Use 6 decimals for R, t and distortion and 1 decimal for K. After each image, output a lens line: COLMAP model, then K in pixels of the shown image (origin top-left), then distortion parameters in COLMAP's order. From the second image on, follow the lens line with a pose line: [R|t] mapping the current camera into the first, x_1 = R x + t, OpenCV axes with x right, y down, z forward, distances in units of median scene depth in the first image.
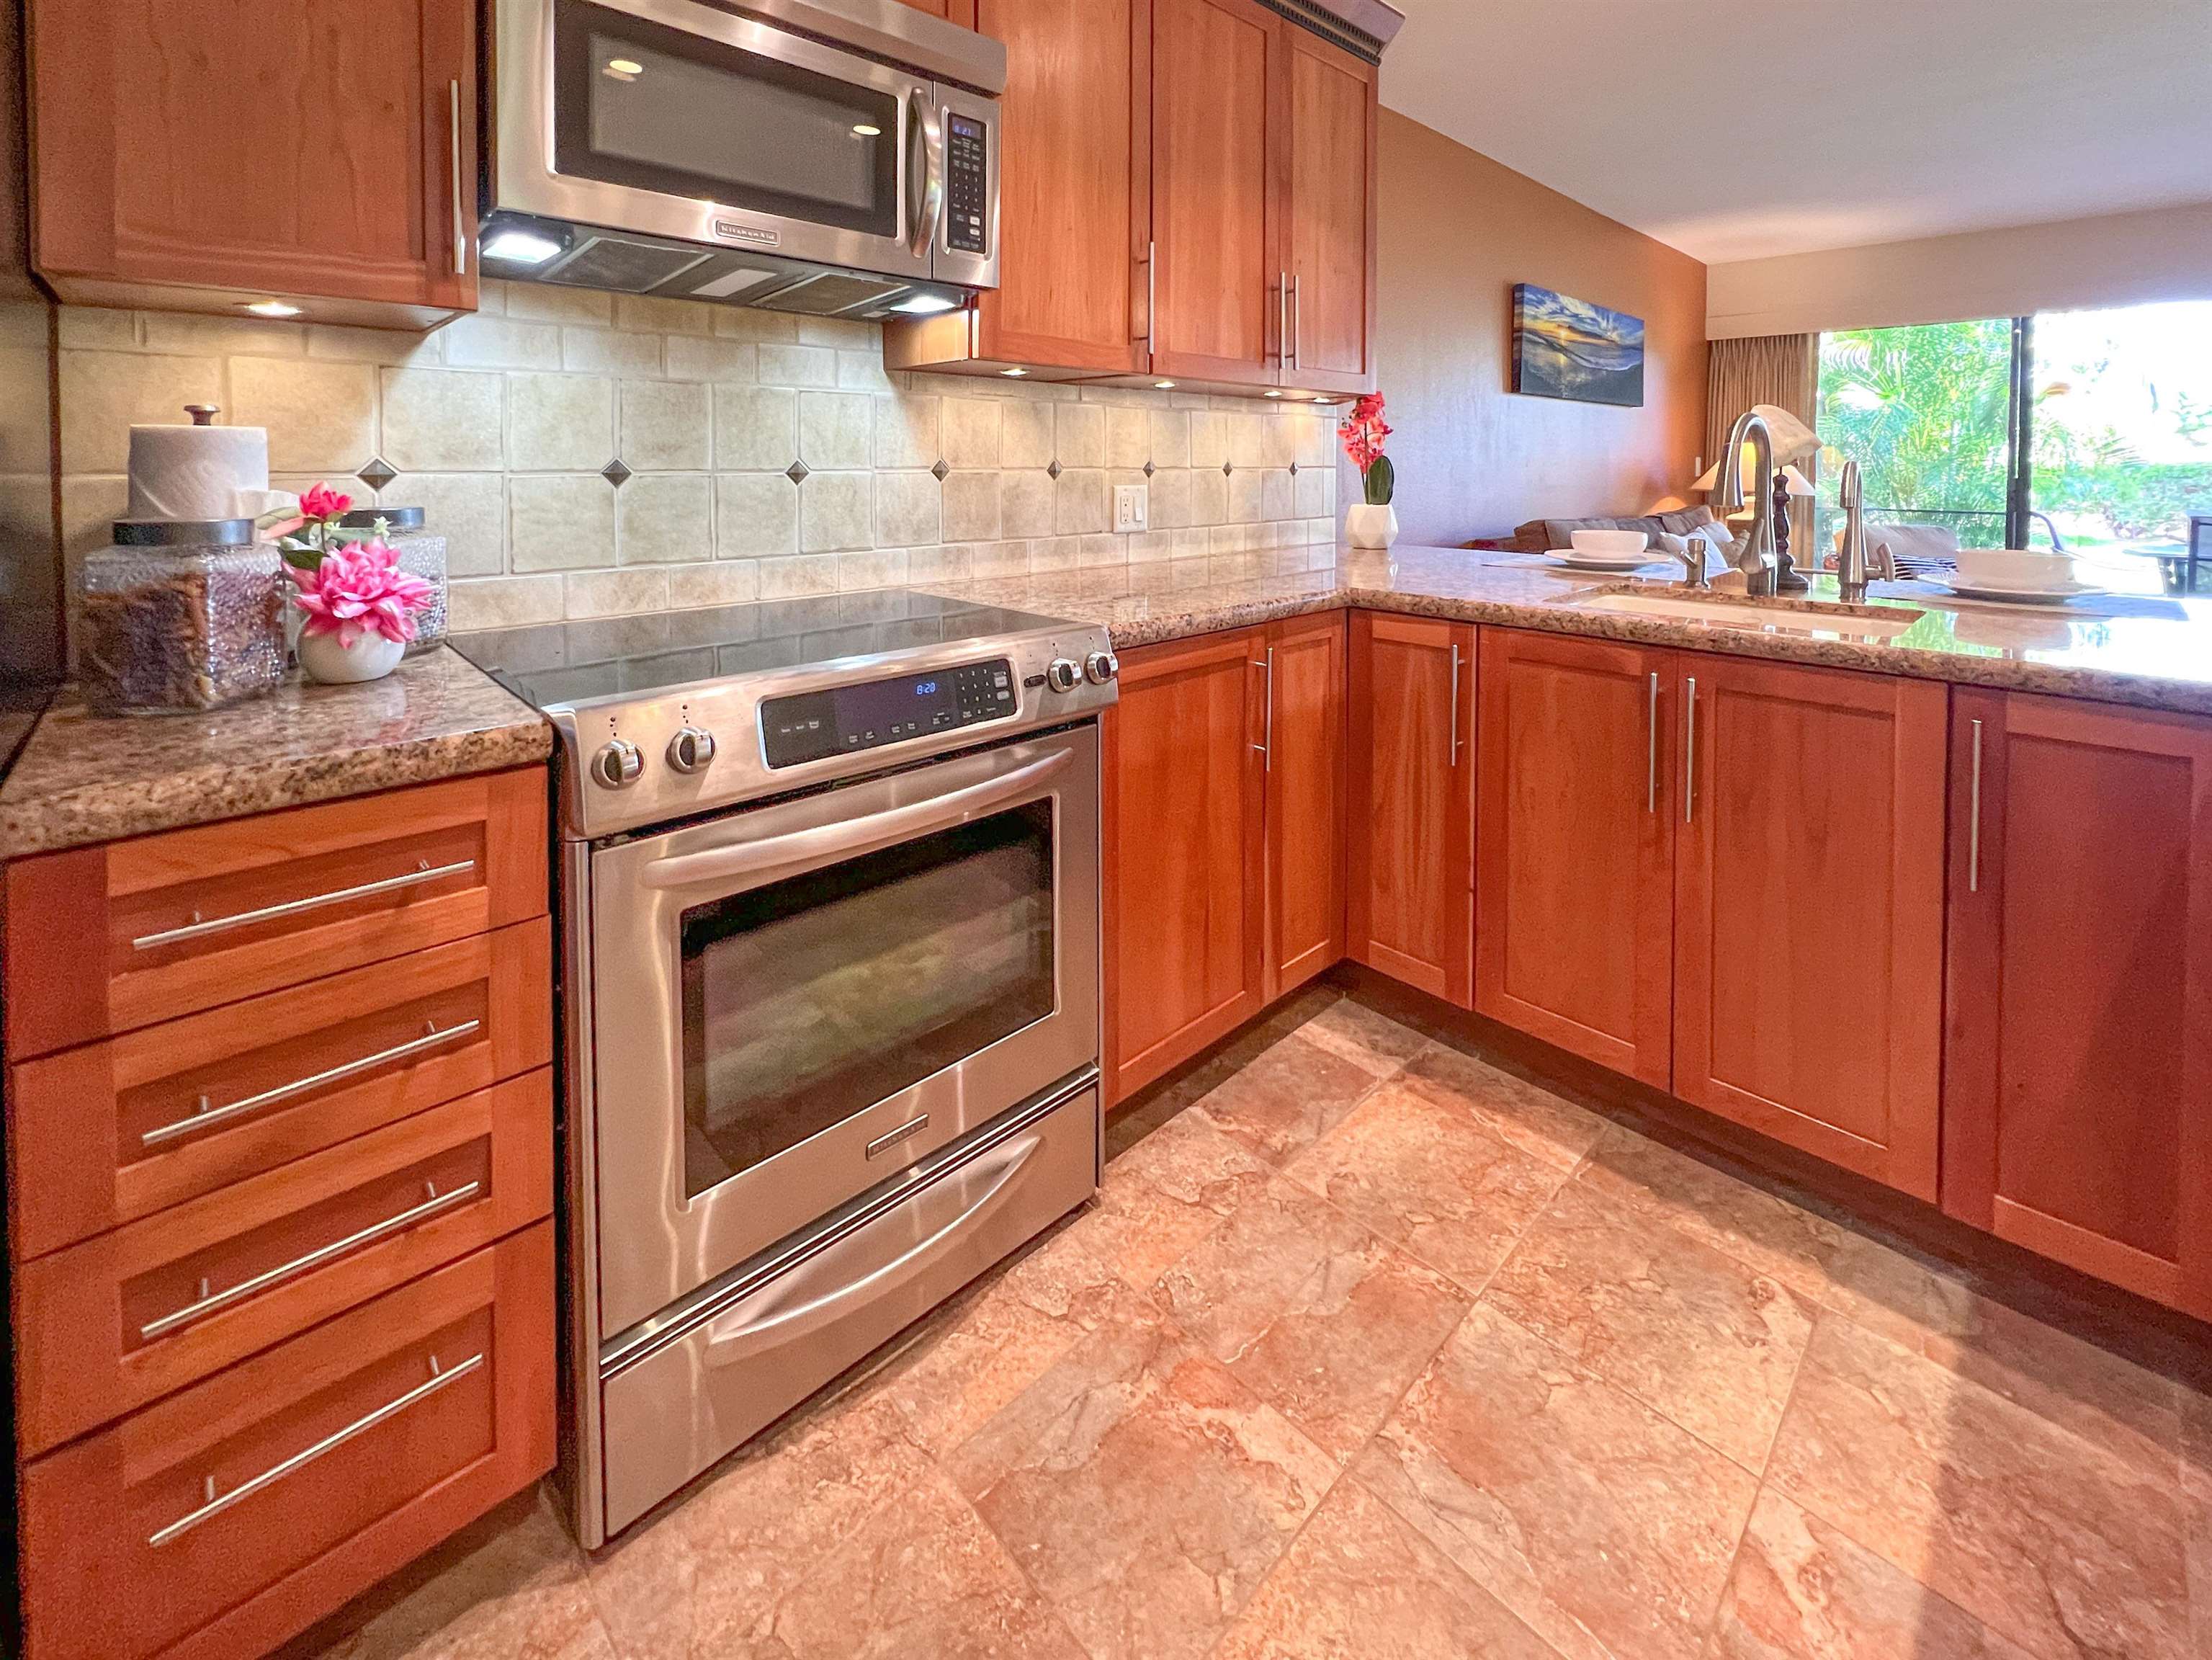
lens RADIAL K [[922.9, 0, 1109.3], [0, 922.9, 497.9], [0, 0, 1]] dist [-0.021387, 0.000160]
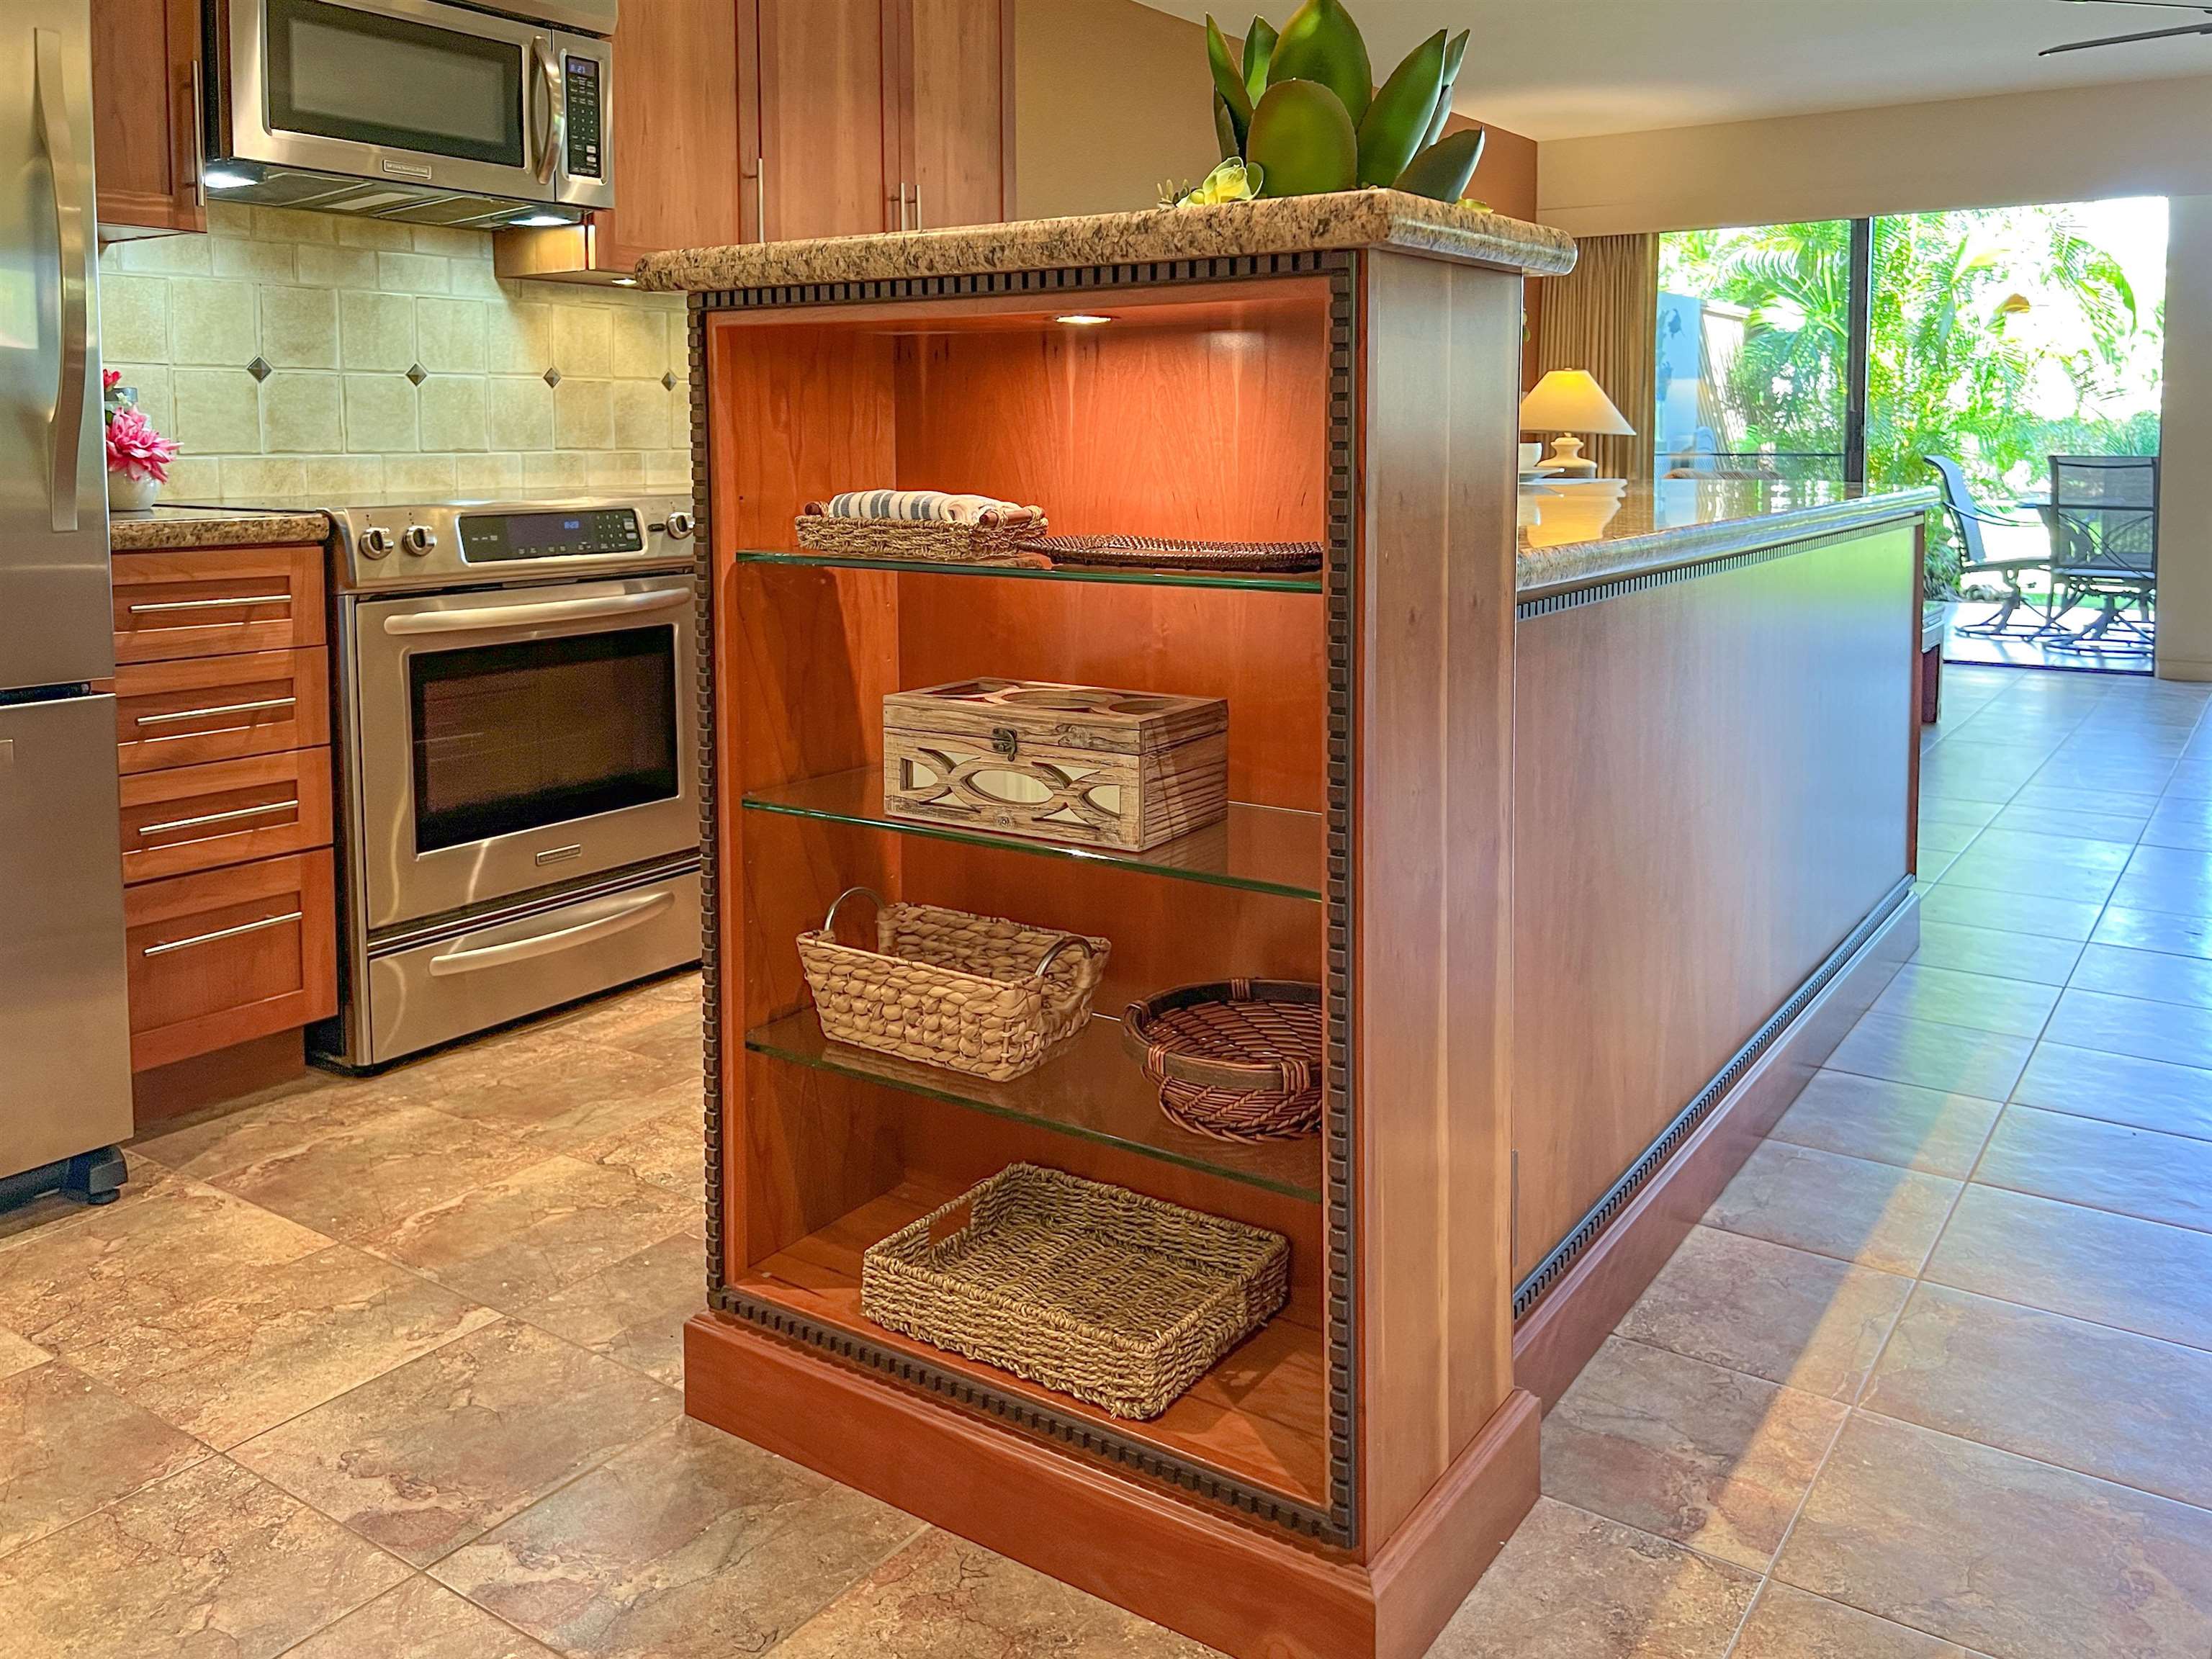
lens RADIAL K [[1730.5, 0, 1146.8], [0, 1730.5, 552.0], [0, 0, 1]] dist [0.012822, 0.005659]
pose [[0.978289, -0.019377, 0.206336, 0.074633], [0.013235, 0.999428, 0.031107, 0.140209], [-0.206821, -0.027701, 0.977987, -1.264016]]
